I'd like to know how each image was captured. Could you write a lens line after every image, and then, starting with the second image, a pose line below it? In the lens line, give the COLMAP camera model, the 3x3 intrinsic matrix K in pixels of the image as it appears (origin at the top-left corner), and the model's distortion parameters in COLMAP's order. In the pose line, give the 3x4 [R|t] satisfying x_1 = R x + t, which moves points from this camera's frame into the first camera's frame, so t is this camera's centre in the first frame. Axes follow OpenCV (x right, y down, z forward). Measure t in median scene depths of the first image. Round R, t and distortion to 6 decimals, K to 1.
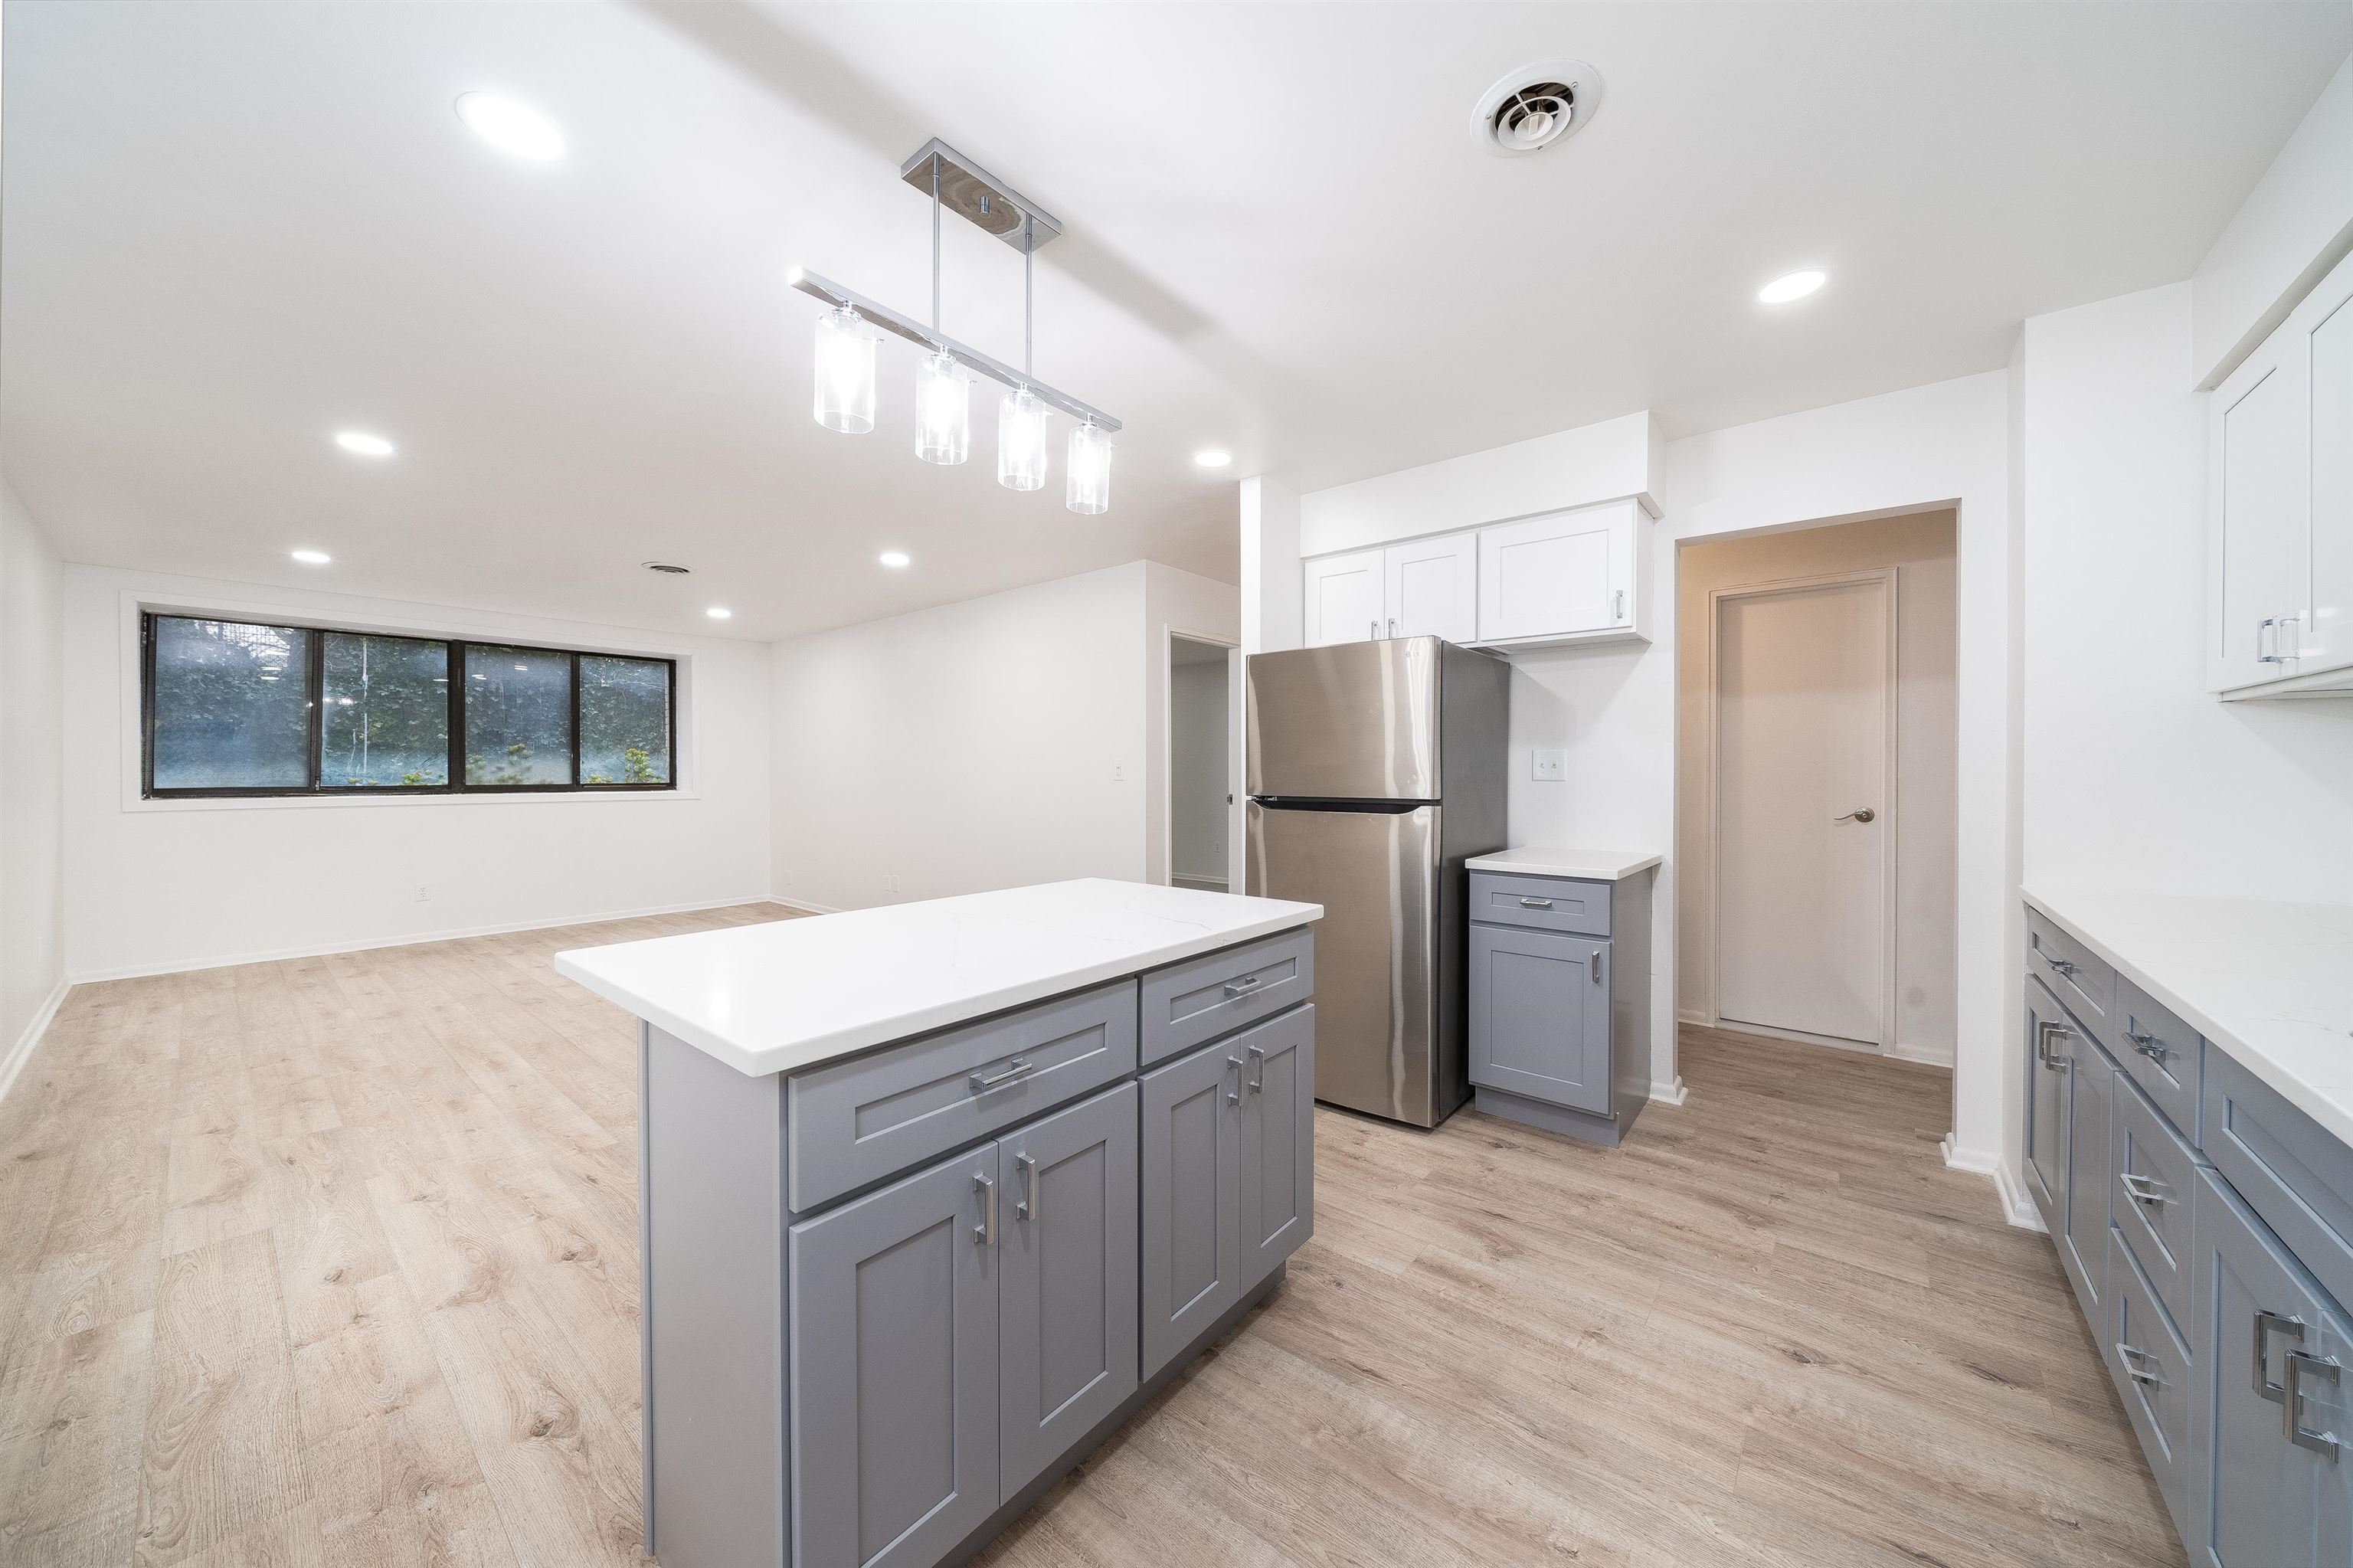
lens RADIAL K [[814.7, 0, 1186.6], [0, 814.7, 776.6], [0, 0, 1]] dist [-0.006904, 0.000166]
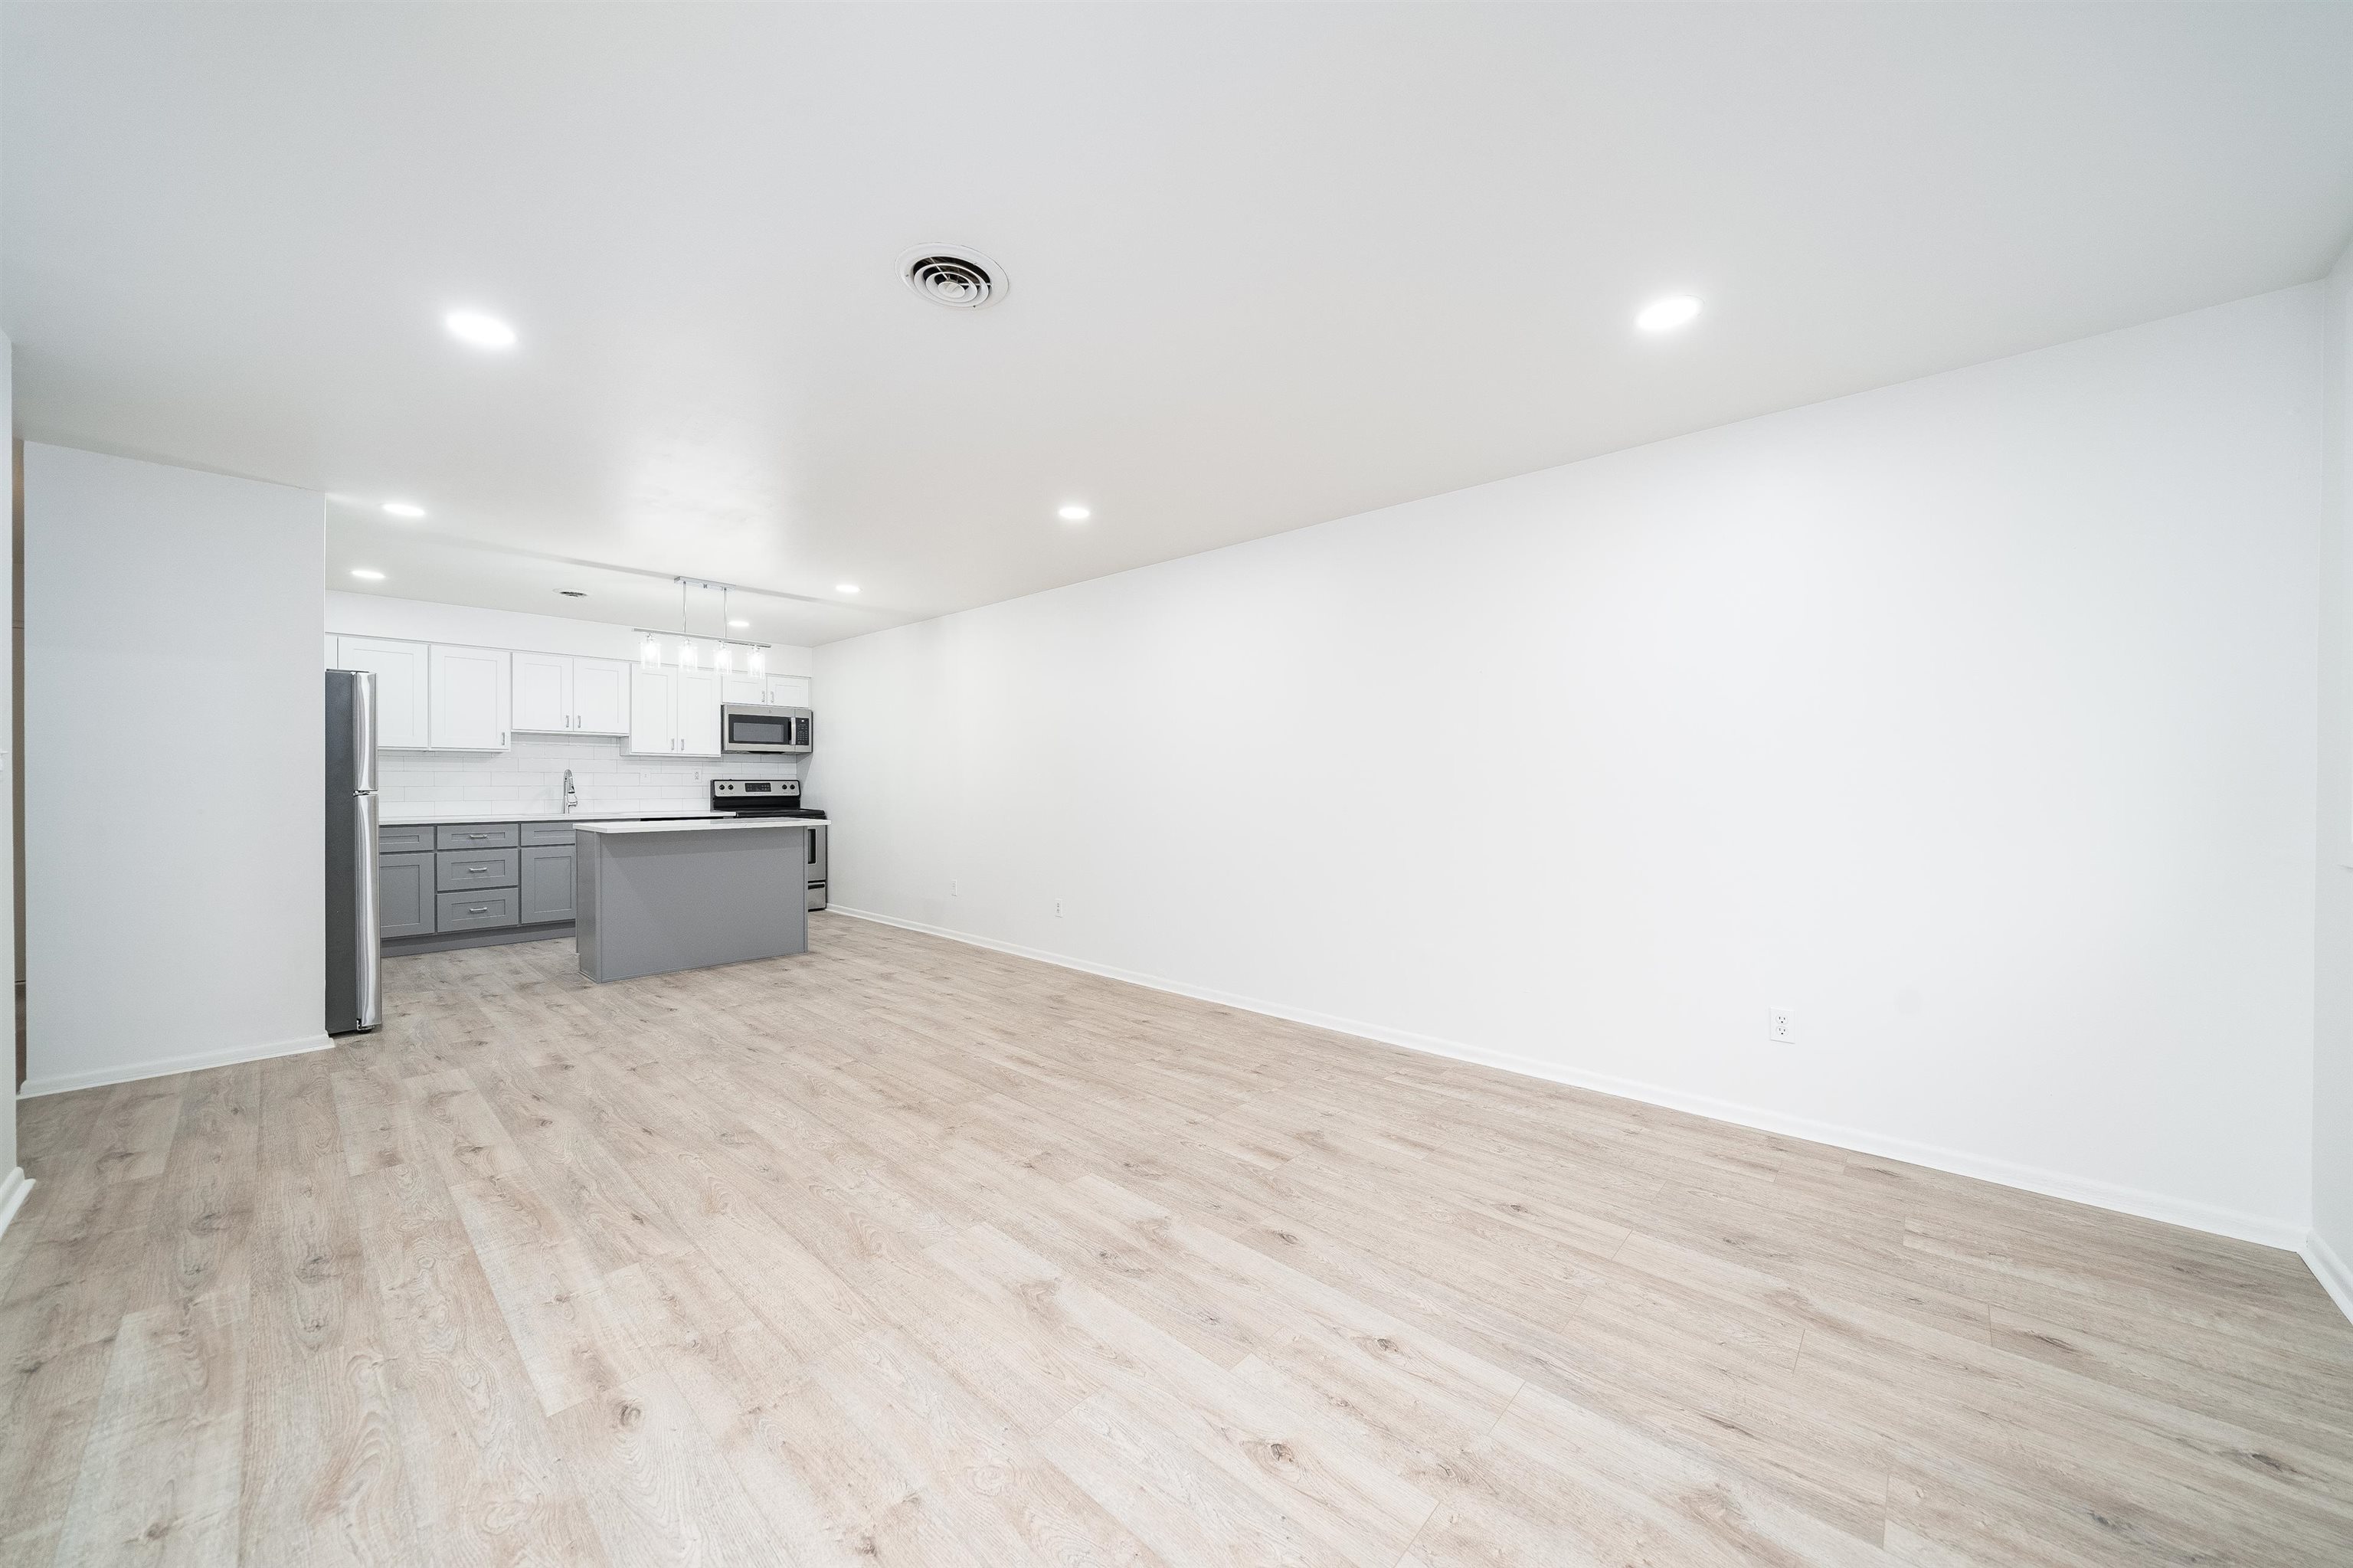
lens RADIAL K [[834.5, 0, 1182.7], [0, 834.5, 785.1], [0, 0, 1]] dist [-0.004445, -0.000193]
pose [[-0.998507, 0.000234, 0.054618, -0.710898], [0.000860, 0.999934, 0.011435, 0.000491], [-0.054612, 0.011465, -0.998442, 1.299799]]
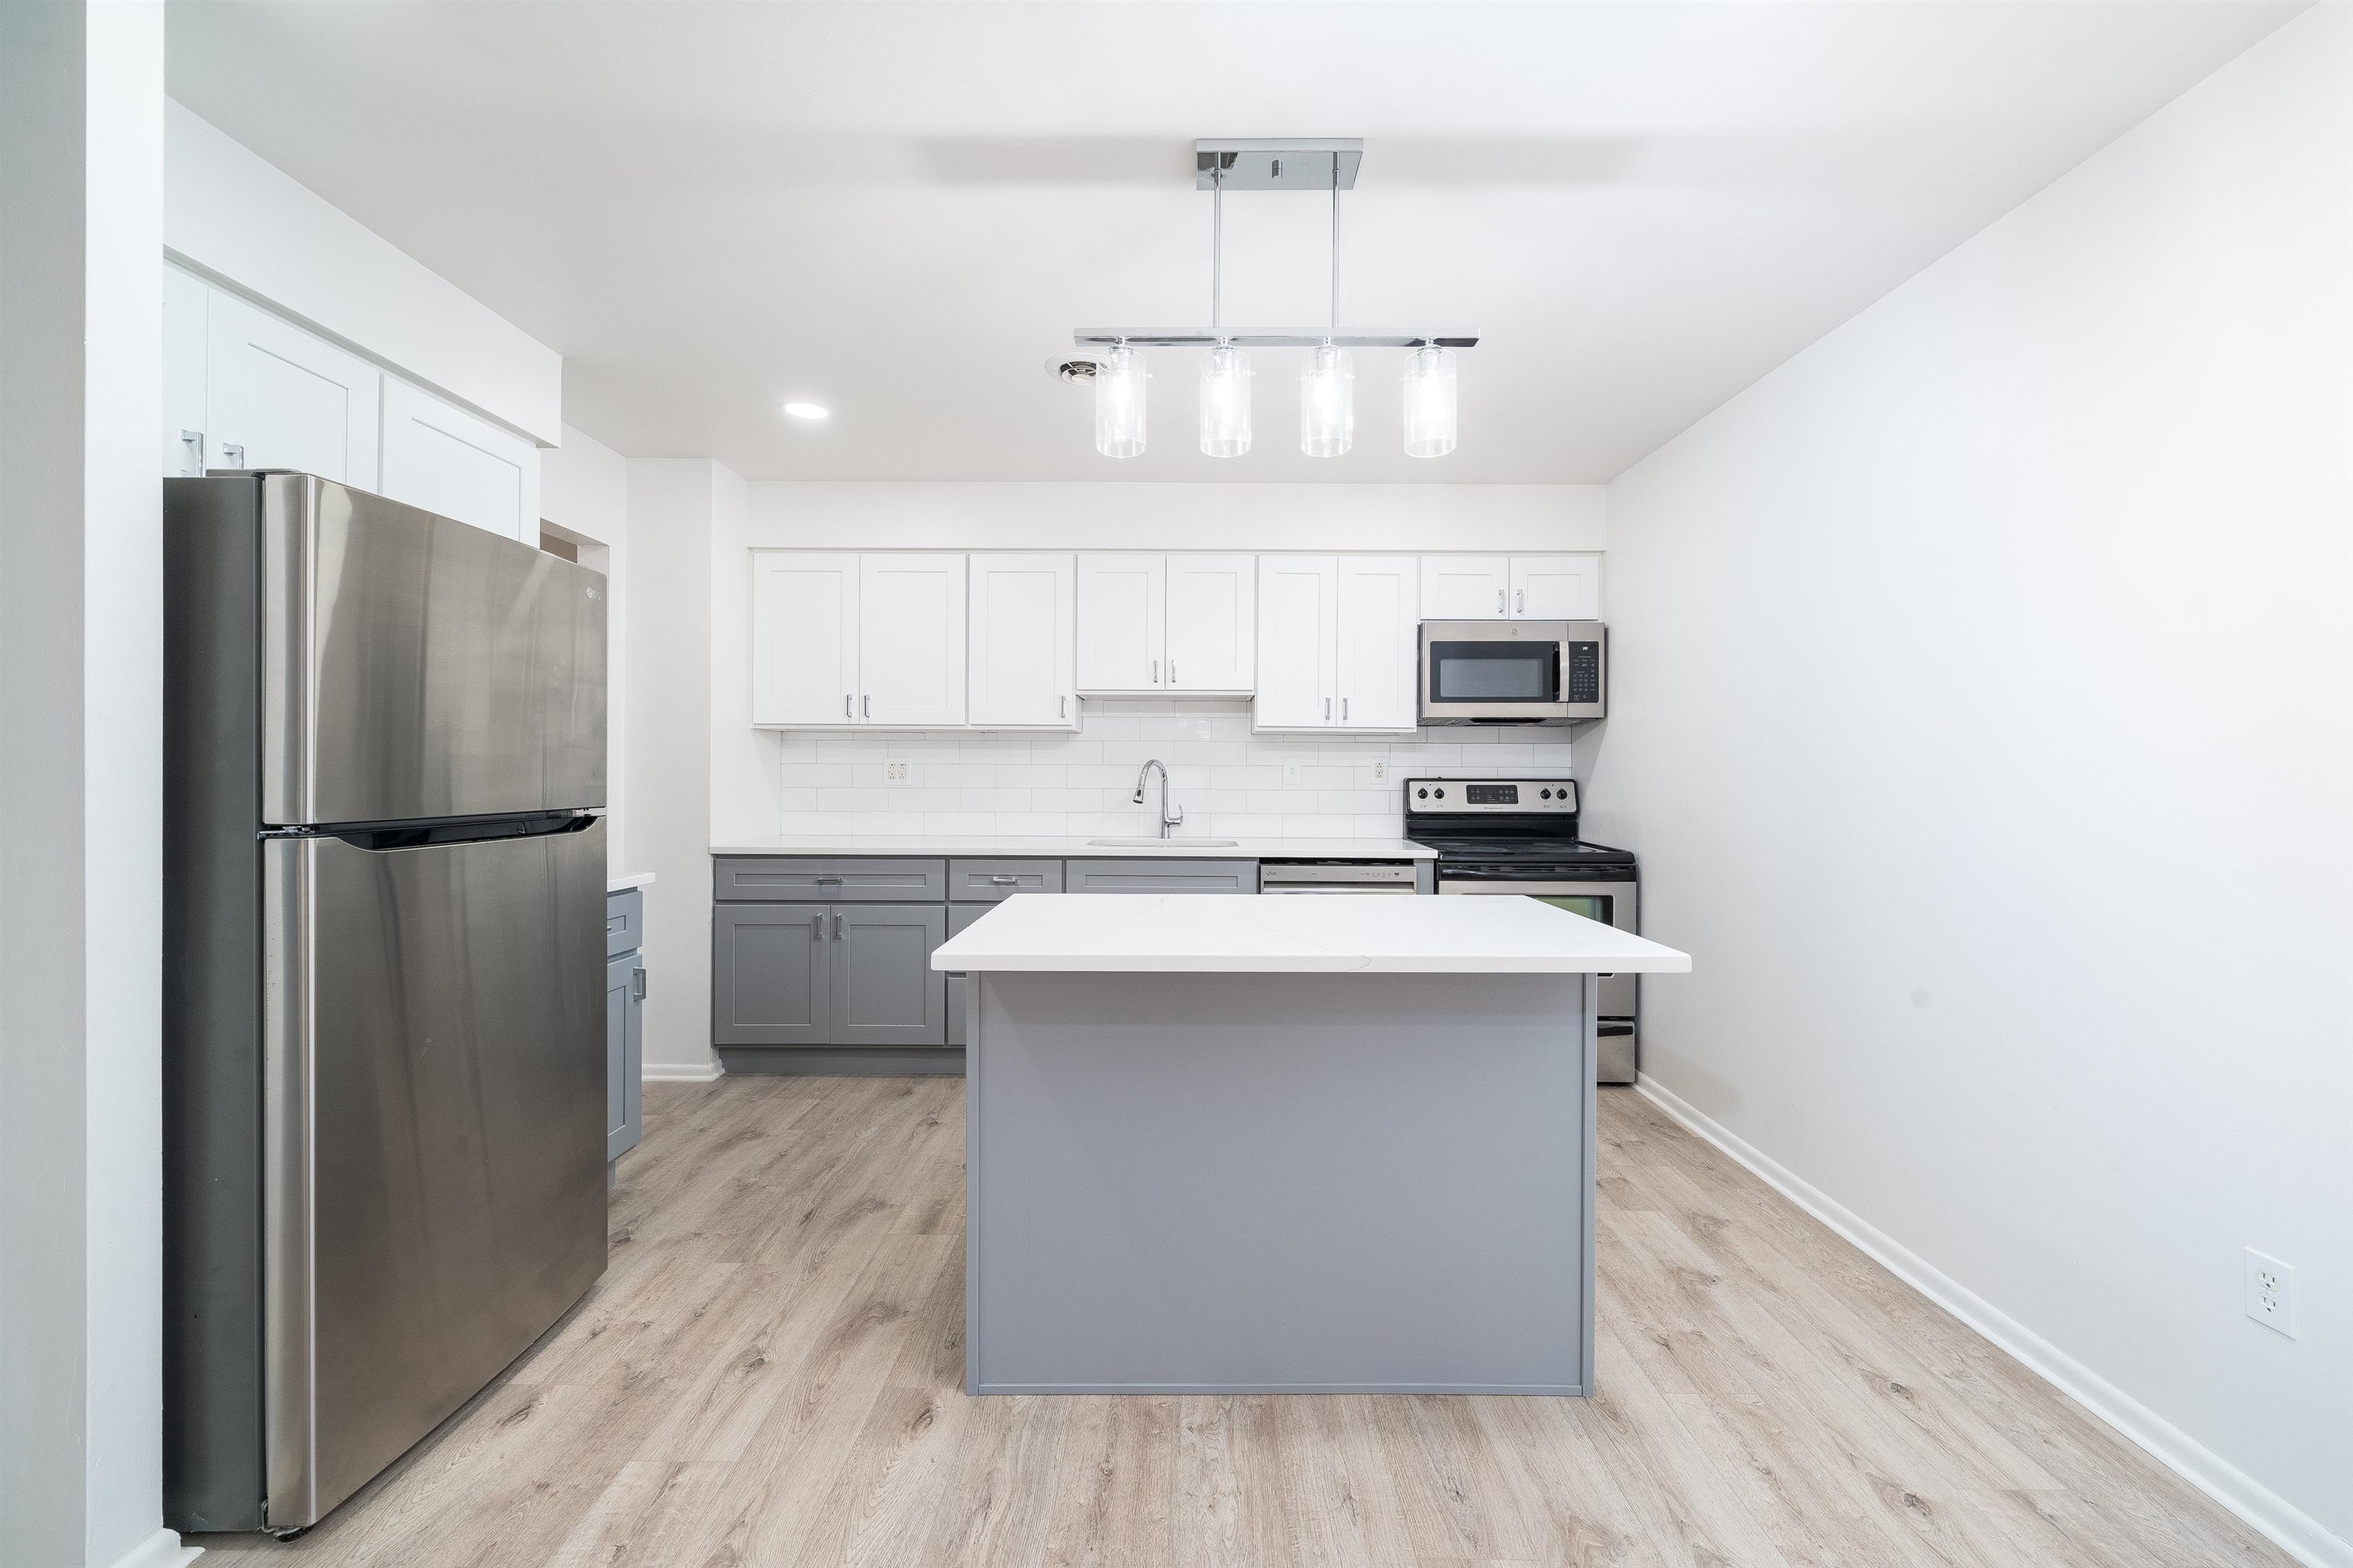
lens RADIAL K [[921.9, 0, 1179.3], [0, 921.9, 774.4], [0, 0, 1]] dist [-0.001754, -0.000193]
pose [[-0.625257, -0.004799, 0.780404, -0.328768], [0.002032, 0.999968, 0.007777, -0.003001], [-0.780416, 0.006448, -0.625227, 0.571211]]
